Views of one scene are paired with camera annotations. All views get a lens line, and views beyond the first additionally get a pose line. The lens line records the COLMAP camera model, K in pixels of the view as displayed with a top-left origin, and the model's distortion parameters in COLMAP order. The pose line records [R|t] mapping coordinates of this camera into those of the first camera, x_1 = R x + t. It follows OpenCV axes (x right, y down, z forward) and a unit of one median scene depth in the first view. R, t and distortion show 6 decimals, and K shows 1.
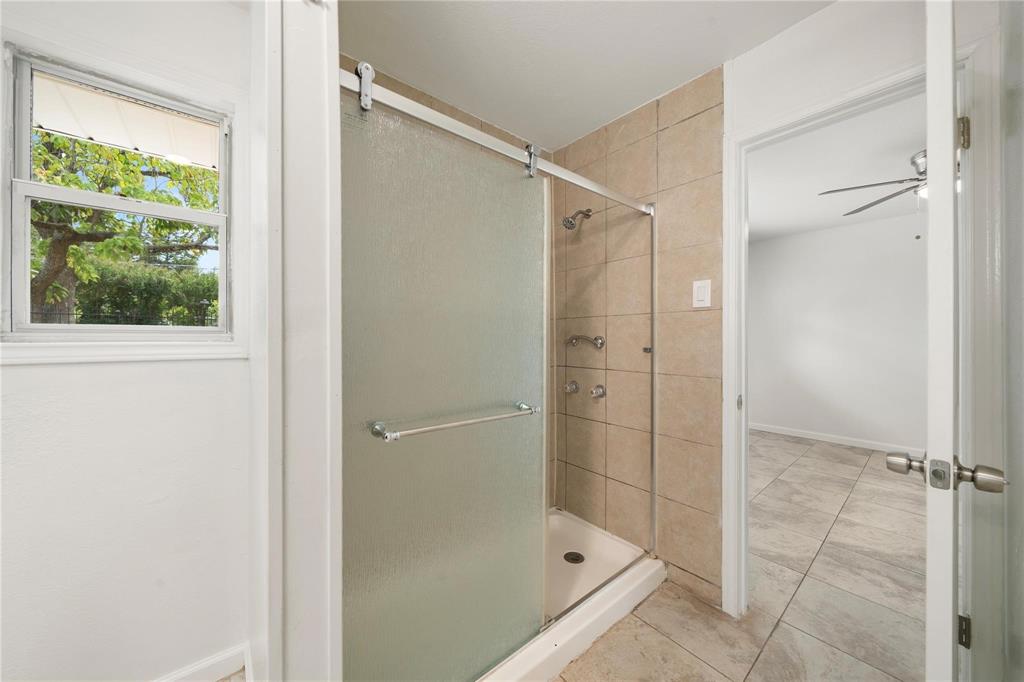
lens RADIAL K [[354.2, 0, 510.2], [0, 354.2, 332.3], [0, 0, 1]] dist [-0.002546, -0.000424]
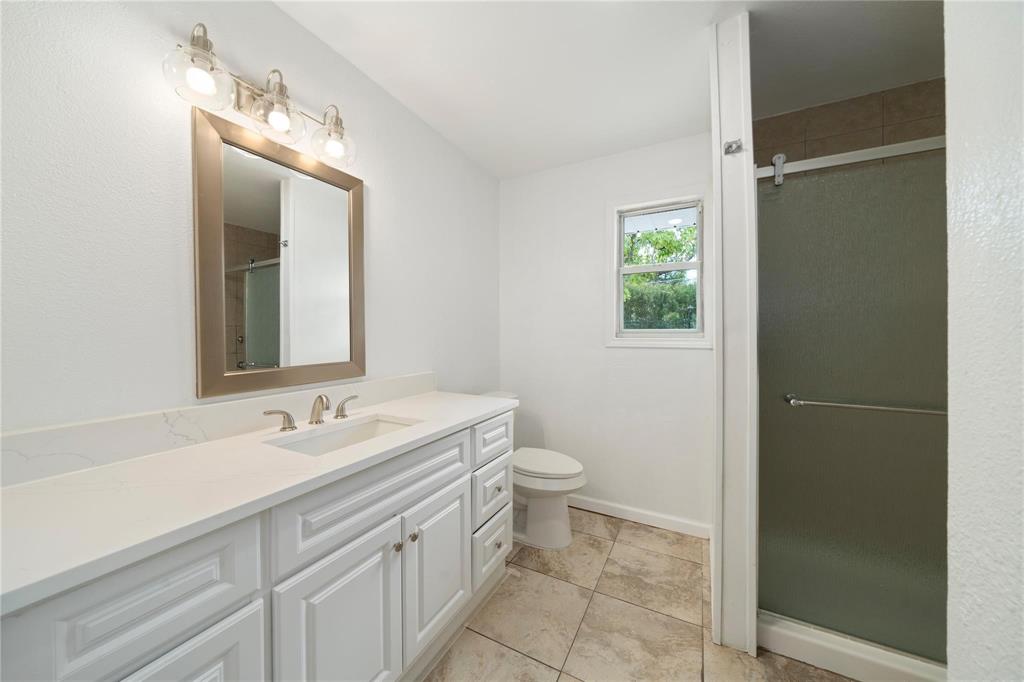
lens RADIAL K [[354.2, 0, 510.2], [0, 354.2, 332.3], [0, 0, 1]] dist [-0.002546, -0.000424]
pose [[0.376031, -0.003448, -0.926601, 0.142230], [0.002882, 0.999993, -0.002551, -0.000233], [0.926603, -0.001711, 0.376038, -0.161098]]
